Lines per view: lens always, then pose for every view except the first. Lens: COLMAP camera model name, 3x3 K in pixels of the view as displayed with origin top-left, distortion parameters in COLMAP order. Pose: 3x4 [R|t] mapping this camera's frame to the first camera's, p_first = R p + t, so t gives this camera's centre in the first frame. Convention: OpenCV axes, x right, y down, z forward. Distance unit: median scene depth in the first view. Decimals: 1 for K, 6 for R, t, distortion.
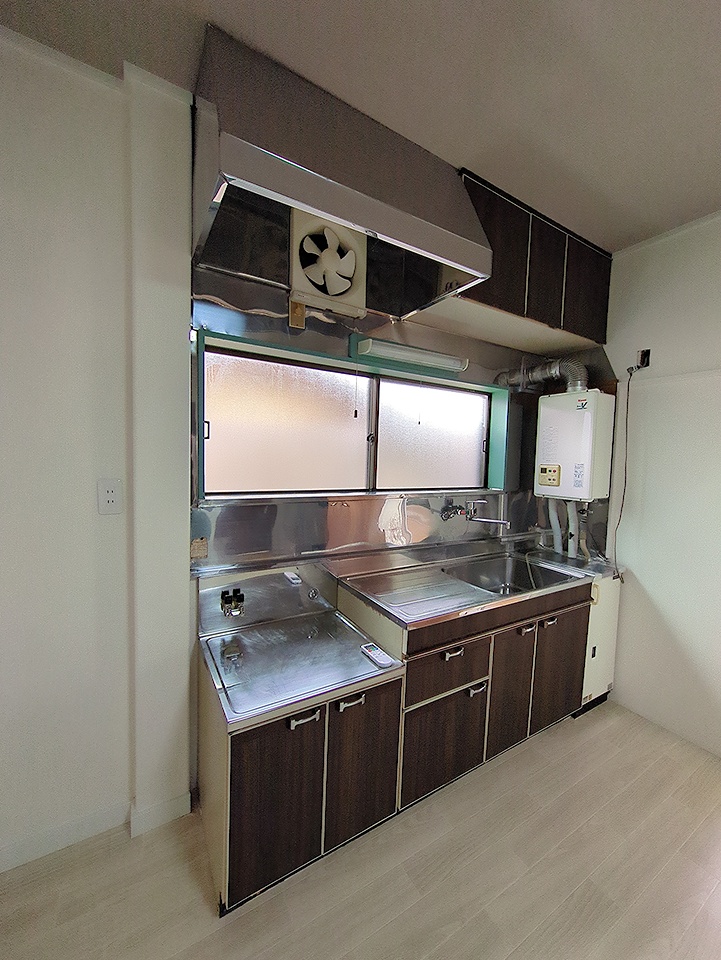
lens RADIAL K [[379.1, 0, 360.6], [0, 379.1, 475.2], [0, 0, 1]] dist [0.000614, -0.000020]
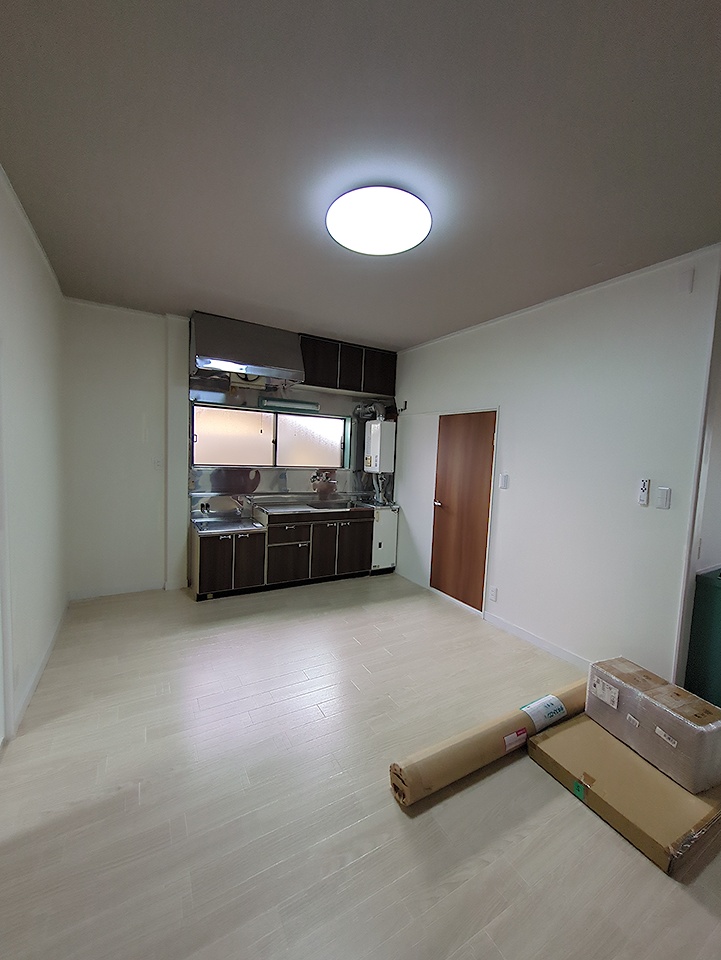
lens RADIAL K [[379.1, 0, 357.4], [0, 379.1, 475.5], [0, 0, 1]] dist [0.000614, -0.000020]
pose [[0.999823, 0.010475, -0.015603, 0.519557], [-0.010377, 0.999926, 0.006364, 0.069560], [0.015669, -0.006201, 0.999858, -1.094201]]
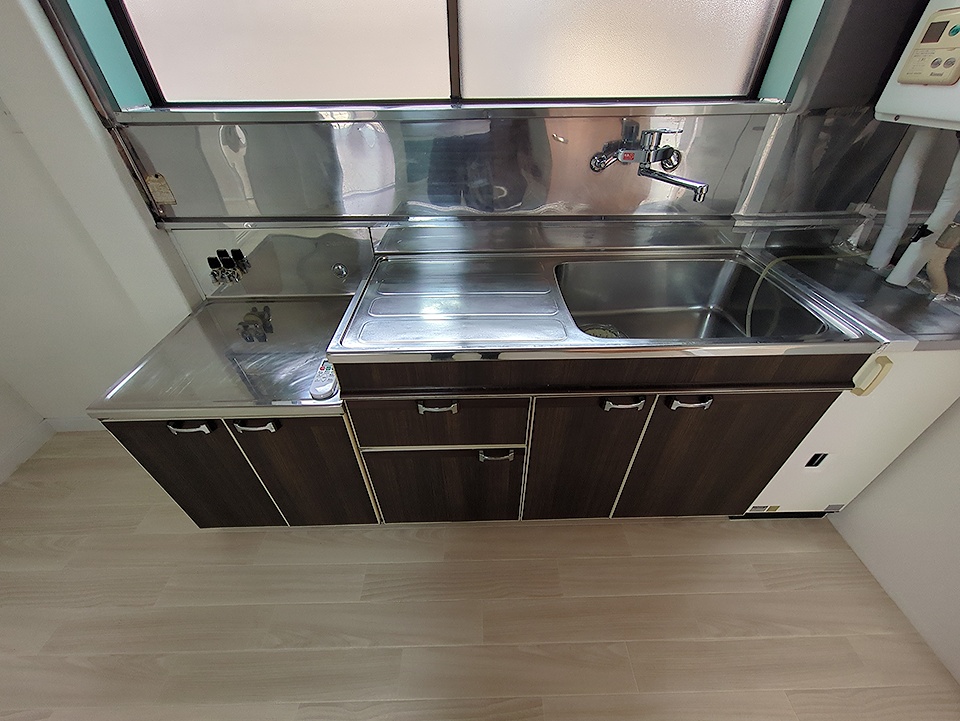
lens RADIAL K [[379.1, 0, 478.3], [0, 379.1, 360.3], [0, 0, 1]] dist [0.000614, -0.000020]
pose [[0.869644, 0.272354, -0.411755, 0.381294], [0.011107, 0.823050, 0.567861, 0.036625], [0.493554, -0.498410, 0.712736, 0.443439]]
